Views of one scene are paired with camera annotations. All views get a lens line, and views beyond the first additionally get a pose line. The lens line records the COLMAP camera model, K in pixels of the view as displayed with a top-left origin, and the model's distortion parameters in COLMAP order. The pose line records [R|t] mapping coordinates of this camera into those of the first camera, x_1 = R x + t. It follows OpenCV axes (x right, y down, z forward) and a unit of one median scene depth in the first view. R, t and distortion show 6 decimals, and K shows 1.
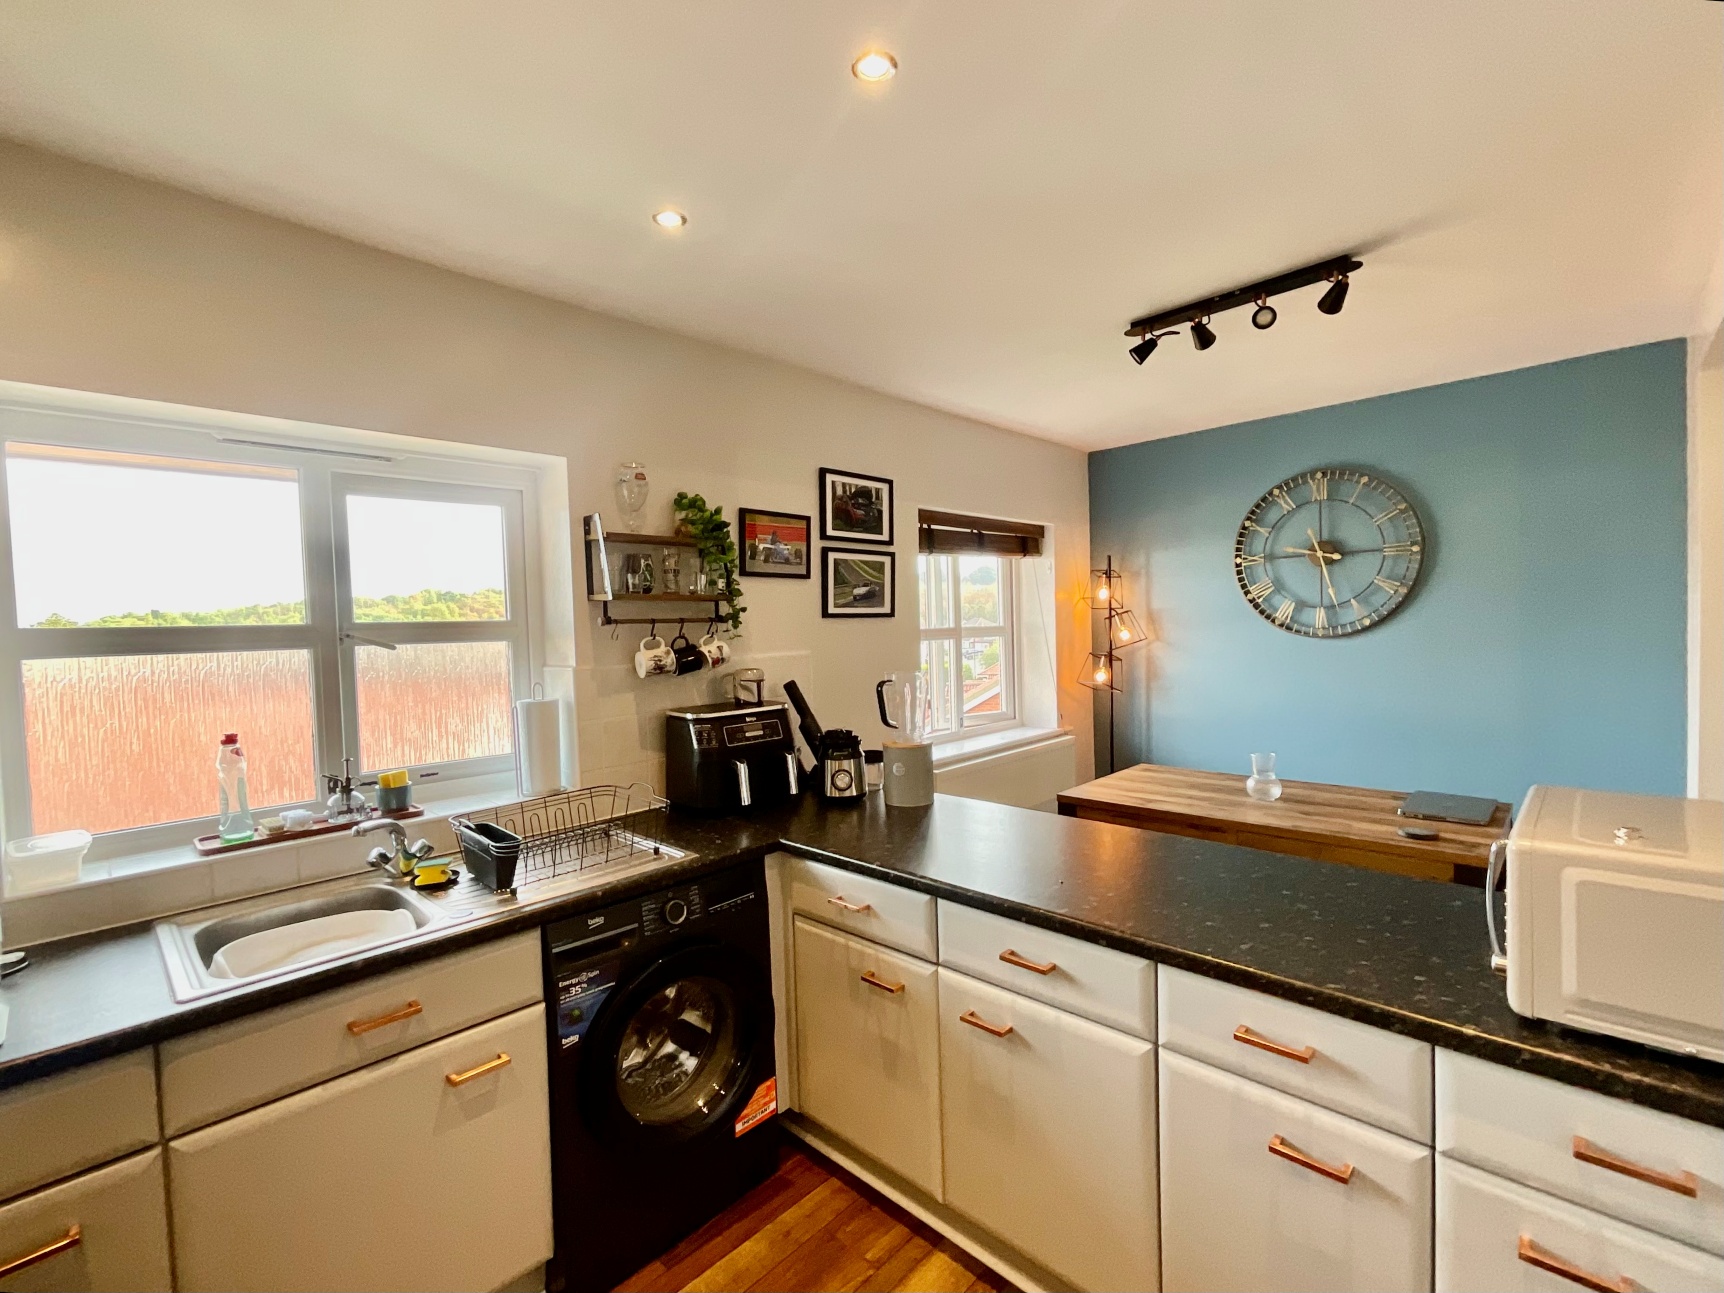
lens RADIAL K [[751.6, 0, 862.0], [0, 751.6, 646.5], [0, 0, 1]] dist [0.001823, 0.000394]
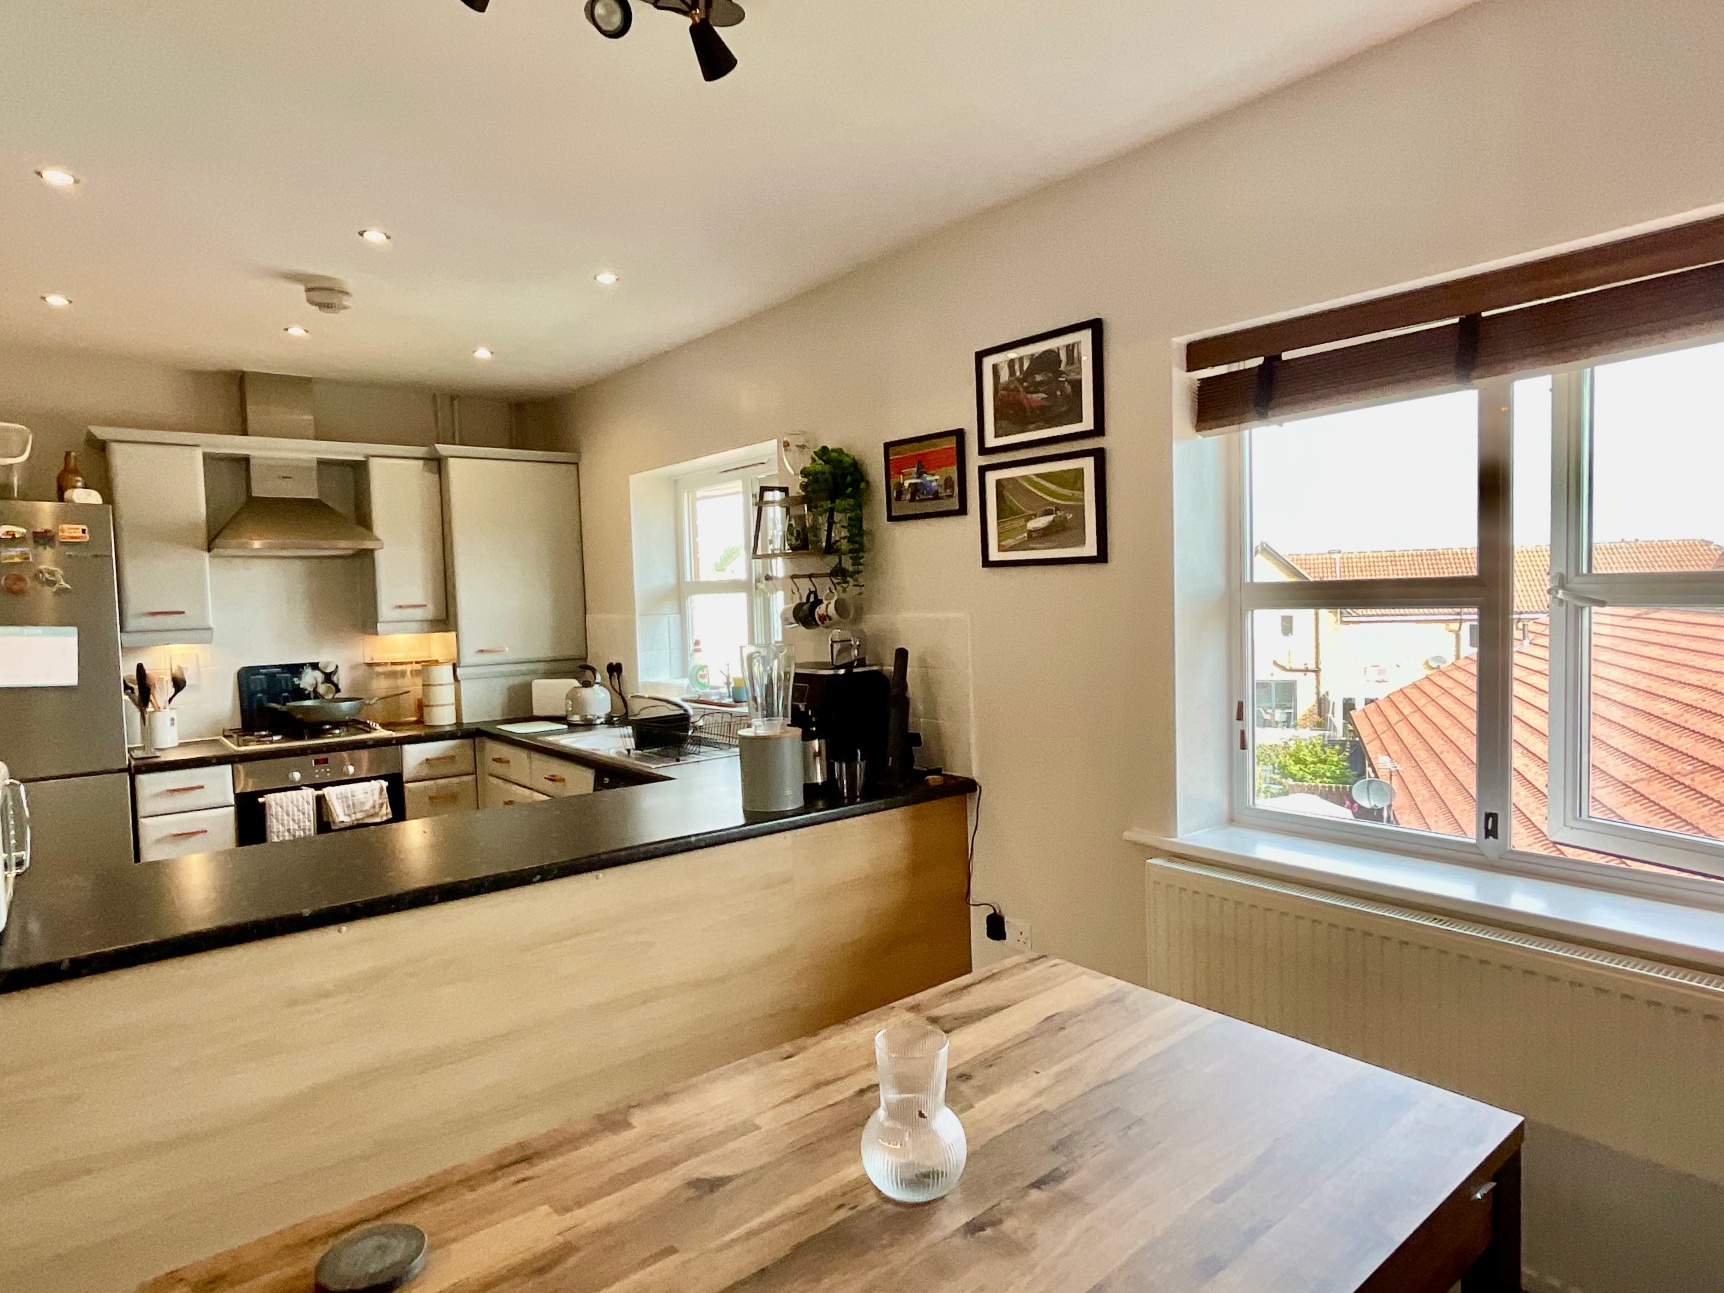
lens RADIAL K [[984.8, 0, 862.0], [0, 984.8, 646.5], [0, 0, 1]] dist [0.001012, -0.000226]
pose [[-0.109114, 0.087081, -0.990208, 0.951999], [0.001493, 0.996169, 0.087441, -0.049045], [0.994028, 0.008062, -0.108826, 1.066997]]
